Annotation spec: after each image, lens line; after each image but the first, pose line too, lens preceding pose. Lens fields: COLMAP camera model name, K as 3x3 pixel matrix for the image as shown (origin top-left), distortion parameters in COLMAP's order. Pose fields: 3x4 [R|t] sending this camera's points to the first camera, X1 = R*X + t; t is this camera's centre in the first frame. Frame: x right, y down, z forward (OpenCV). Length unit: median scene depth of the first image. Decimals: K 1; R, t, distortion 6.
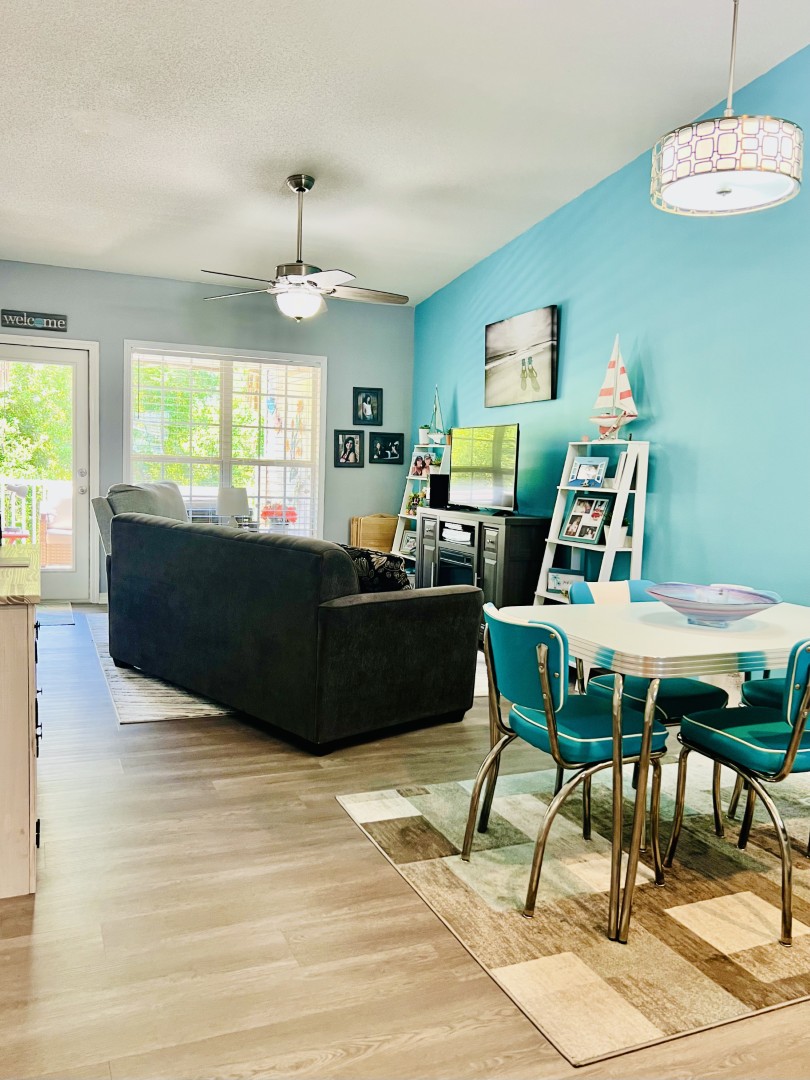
lens RADIAL K [[862.2, 0, 409.9], [0, 862.2, 550.6], [0, 0, 1]] dist [0.017625, -0.028148]
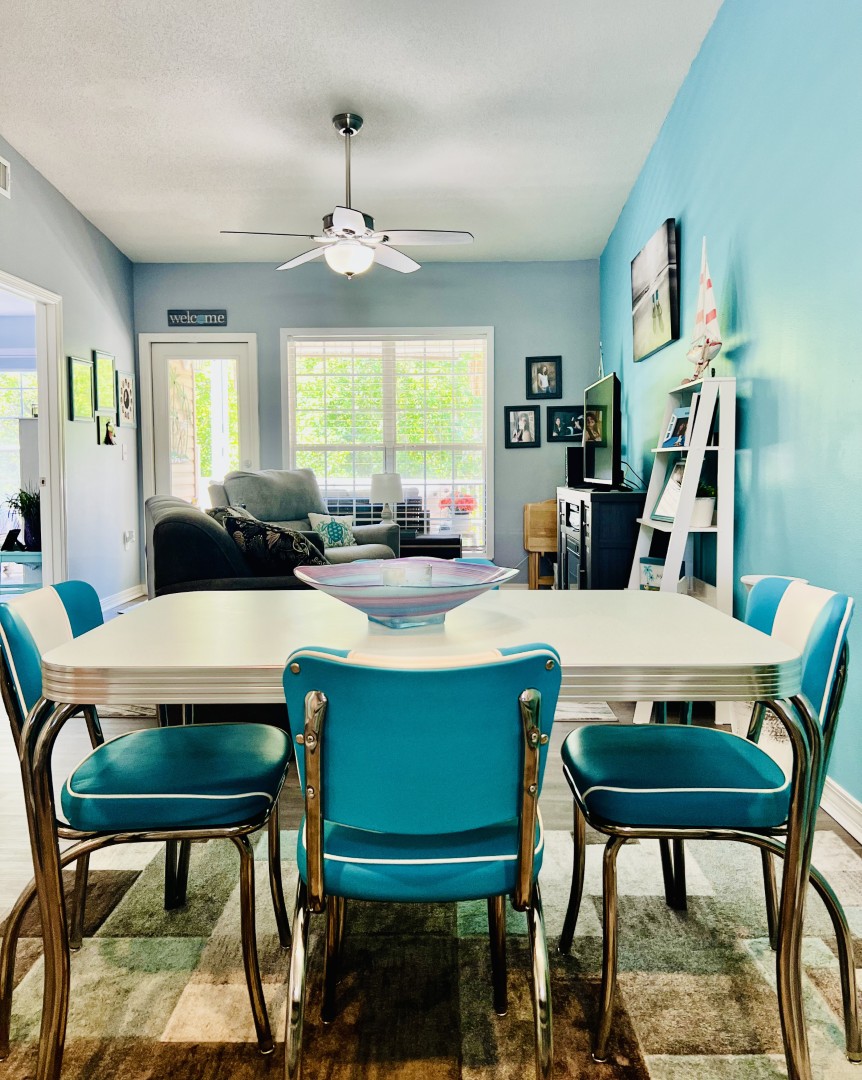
lens RADIAL K [[858.8, 0, 451.0], [0, 858.8, 522.3], [0, 0, 1]] dist [-0.005538, -0.015358]
pose [[0.911307, -0.011173, -0.411576, 0.258640], [-0.004244, 0.999324, -0.036525, 0.014595], [0.411706, 0.035032, 0.910643, 0.195312]]
